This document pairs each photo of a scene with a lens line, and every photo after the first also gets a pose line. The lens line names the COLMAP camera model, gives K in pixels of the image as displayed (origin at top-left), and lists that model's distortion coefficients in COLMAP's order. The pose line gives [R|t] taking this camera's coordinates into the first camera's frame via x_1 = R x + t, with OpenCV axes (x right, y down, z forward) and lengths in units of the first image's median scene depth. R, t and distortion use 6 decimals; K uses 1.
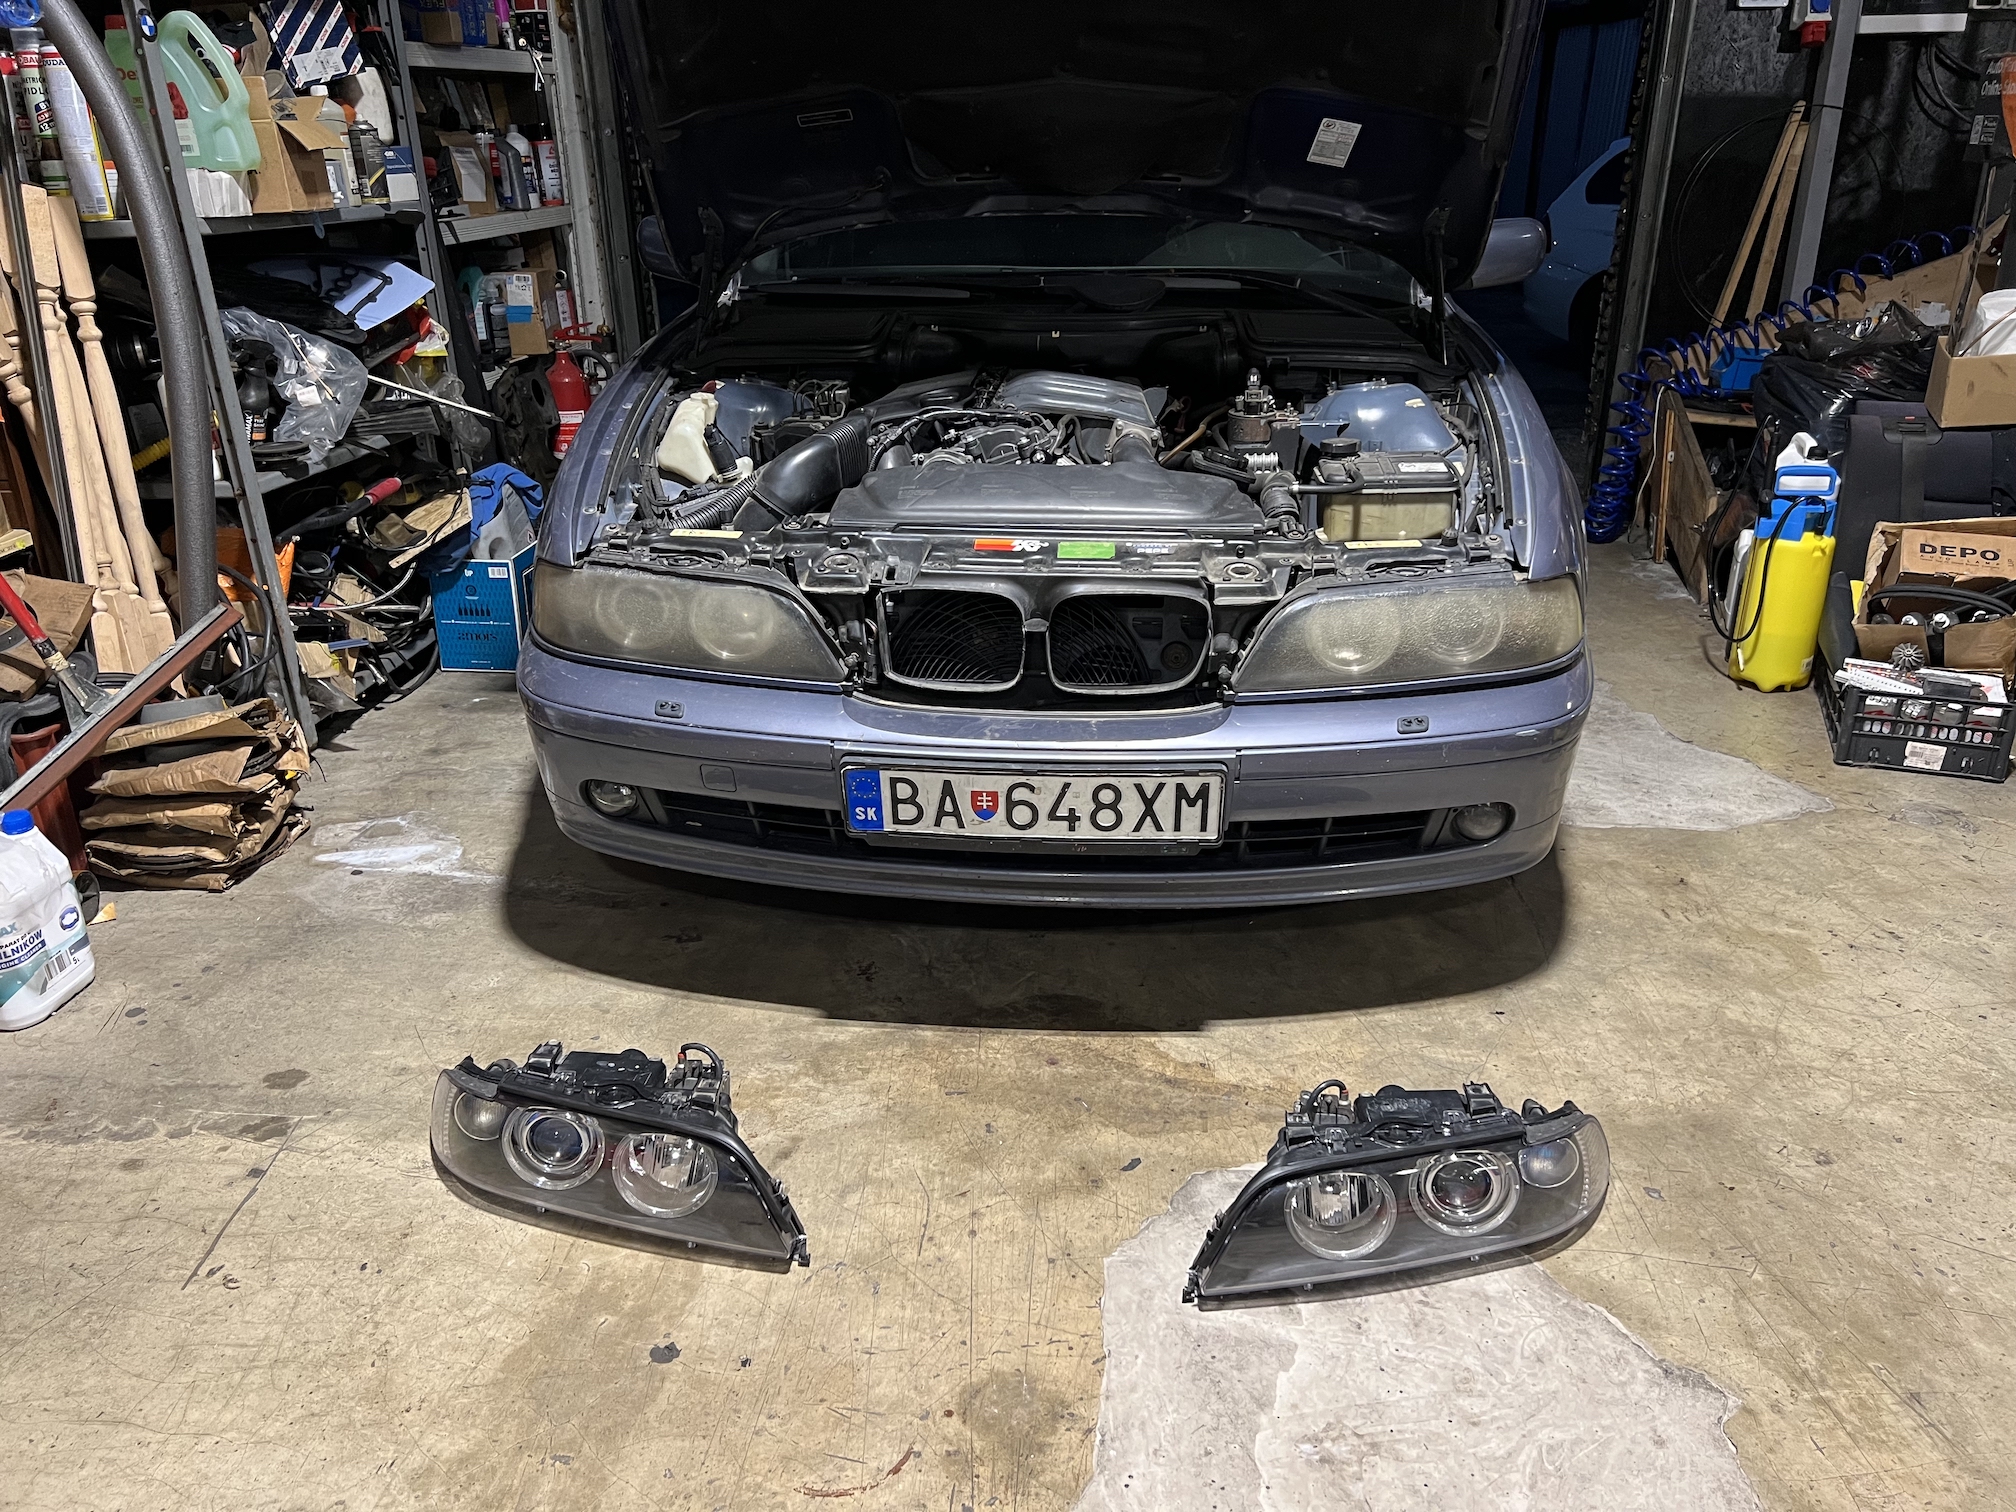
lens RADIAL K [[1487.5, 0, 1265.6], [0, 1487.5, 750.7], [0, 0, 1]] dist [0.149833, -0.108260]
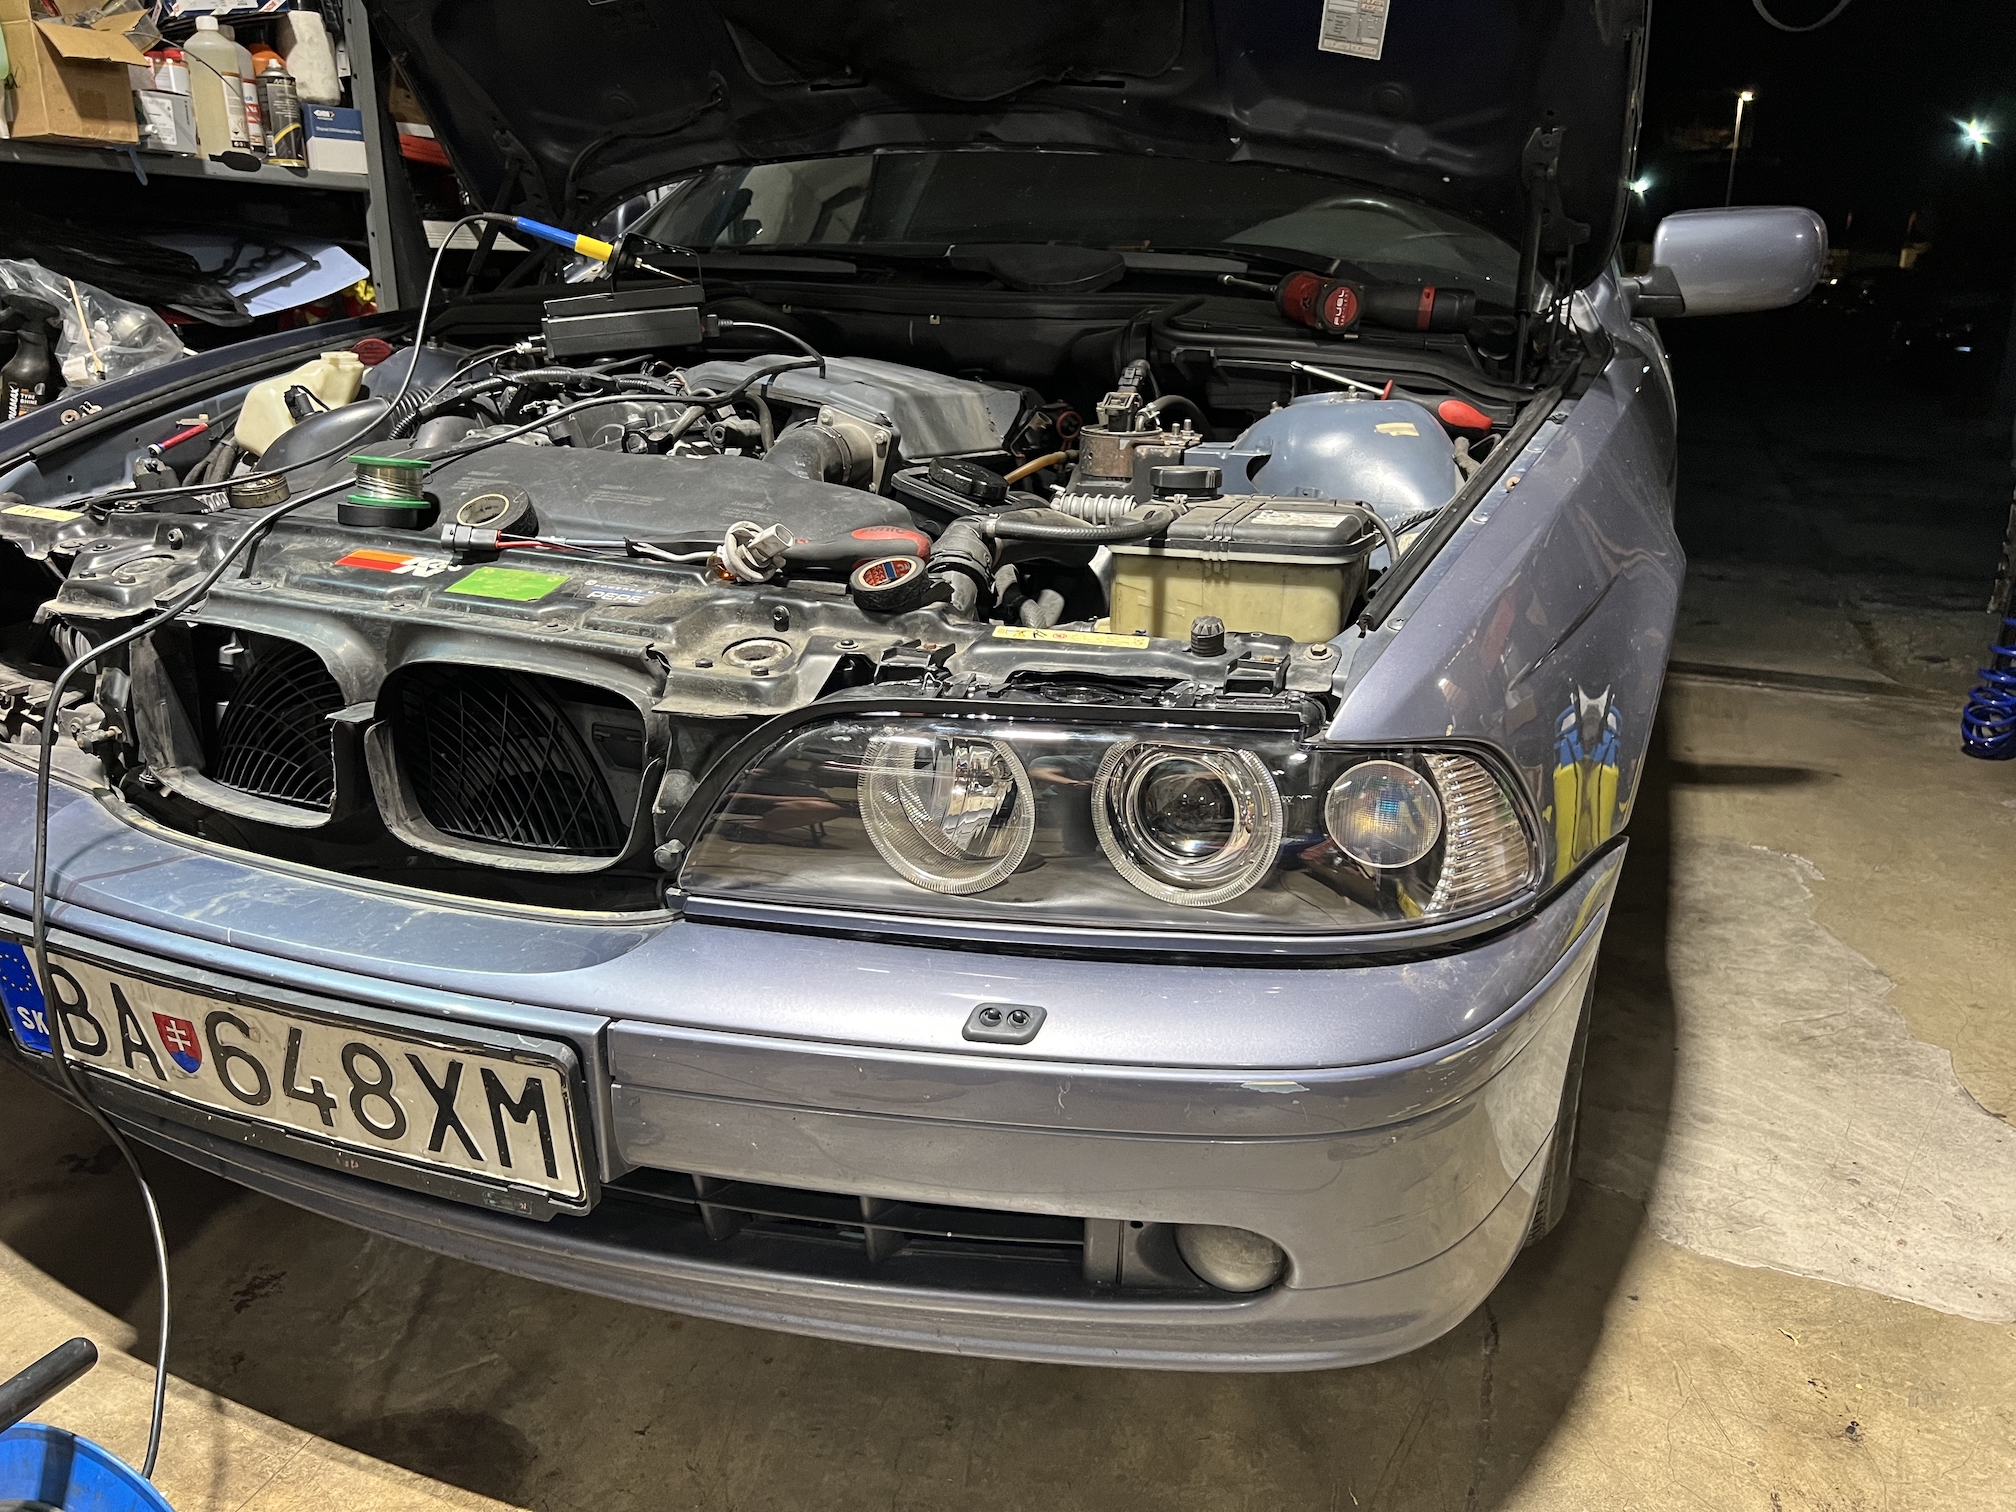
lens RADIAL K [[1537.4, 0, 1240.2], [0, 1537.4, 758.1], [0, 0, 1]] dist [0.110733, -0.089911]
pose [[0.938721, 0.117444, -0.324051, 0.262197], [-0.153472, 0.984238, -0.087869, -0.056266], [0.308624, 0.132217, 0.941950, 0.491149]]
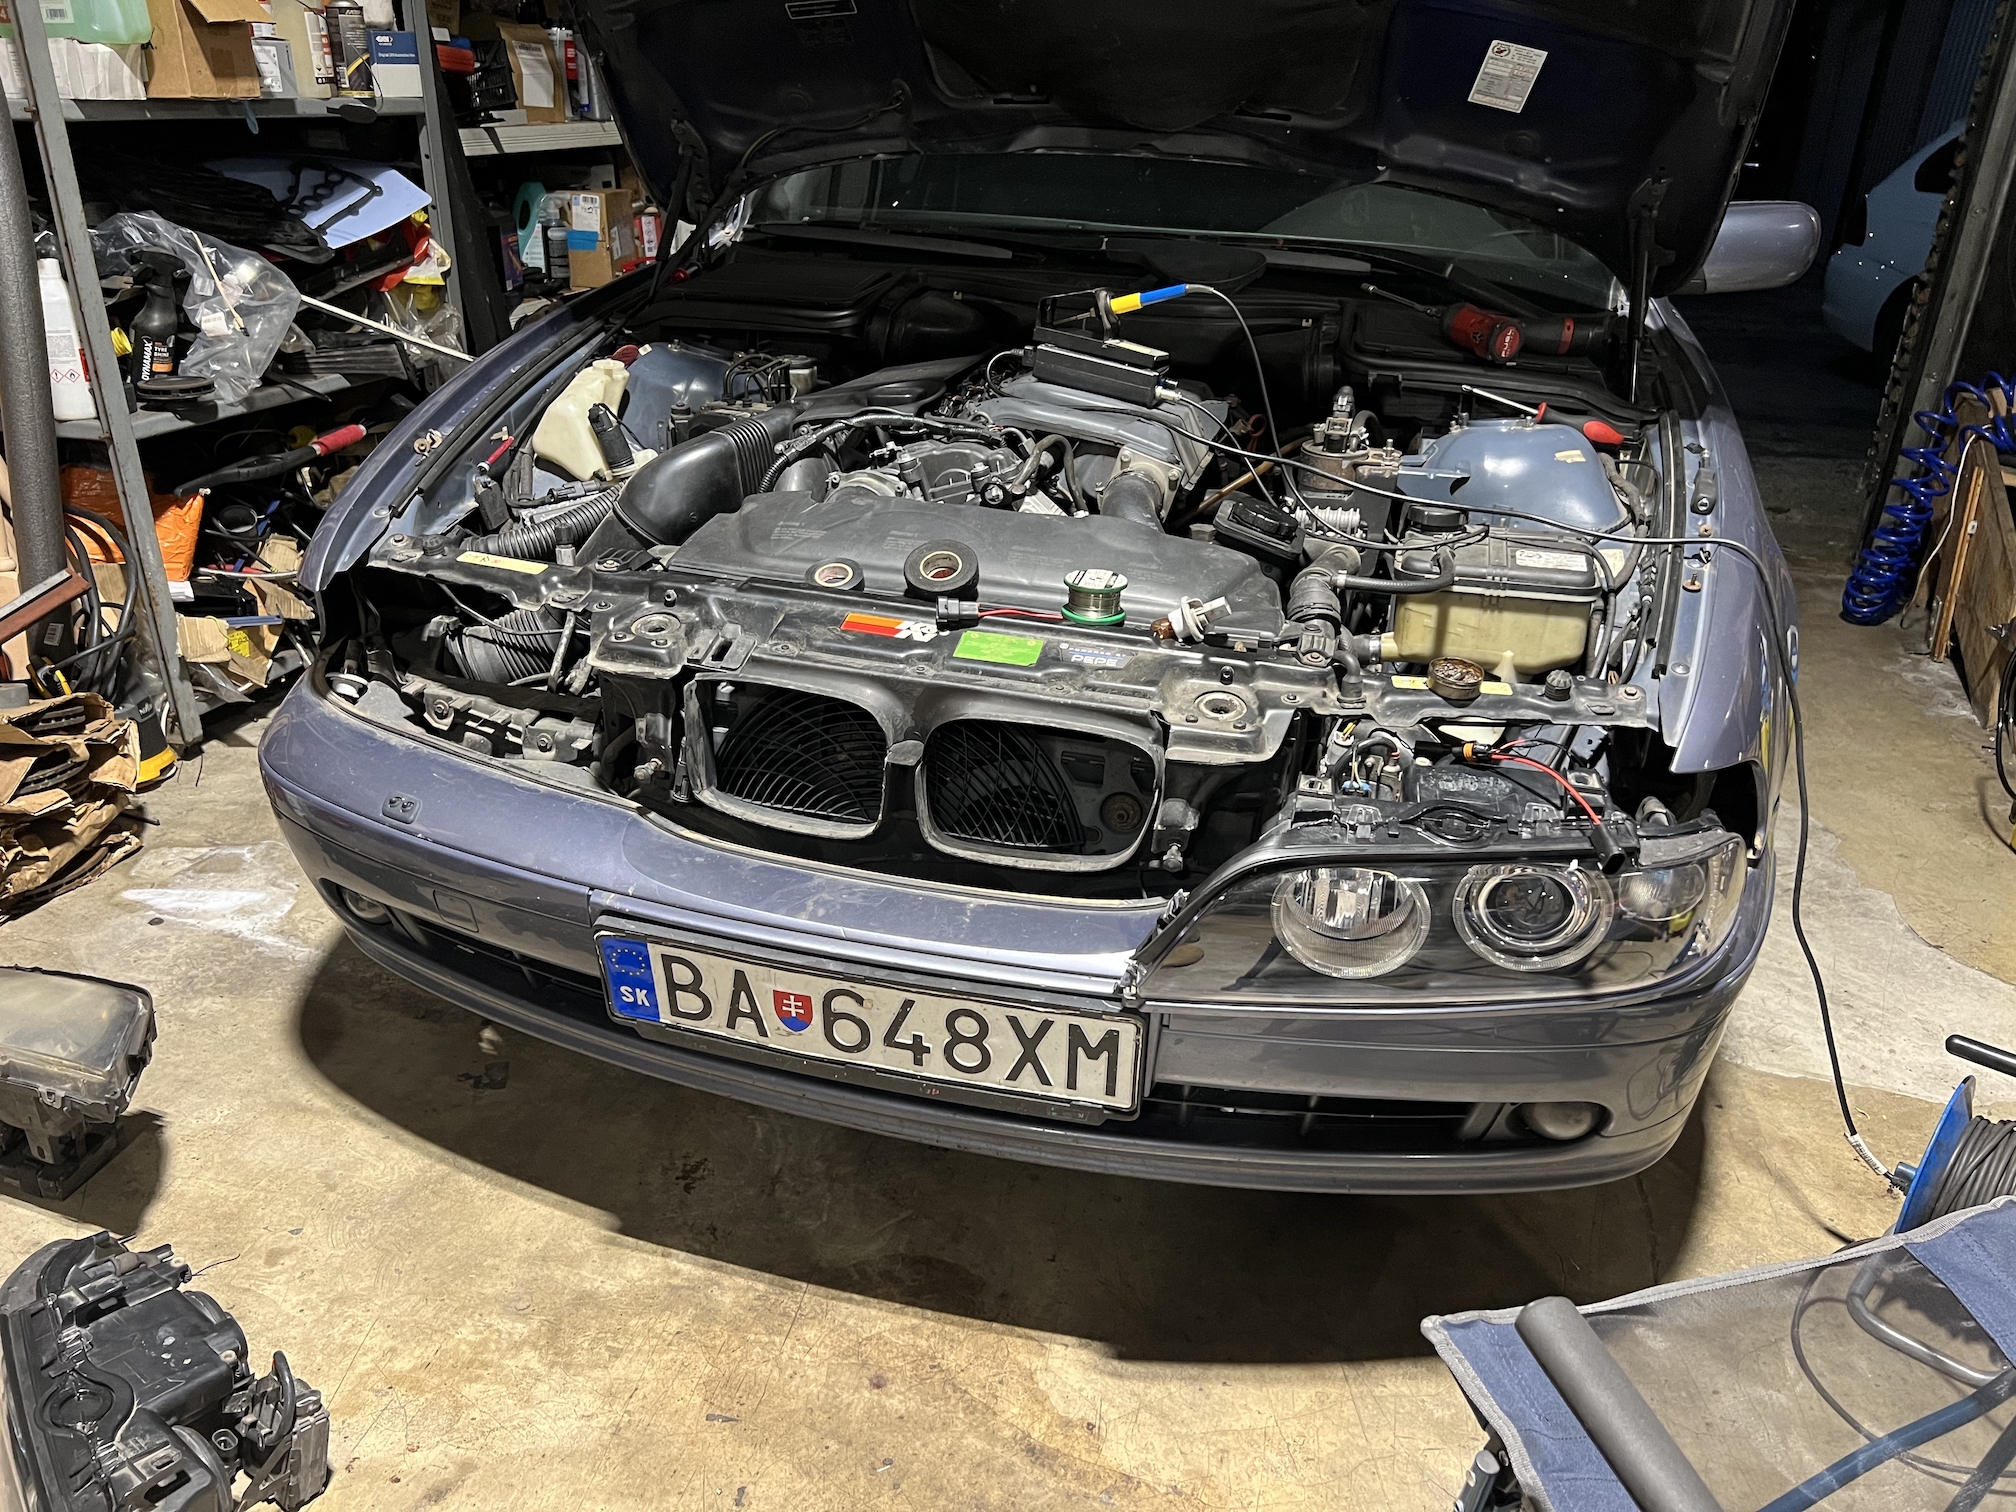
lens RADIAL K [[1537.4, 0, 1240.2], [0, 1537.4, 758.1], [0, 0, 1]] dist [0.110733, -0.089911]
pose [[0.978792, 0.126769, -0.160919, 0.089238], [-0.123865, 0.991904, 0.027993, -0.101232], [0.163165, -0.007467, 0.986571, 0.286231]]
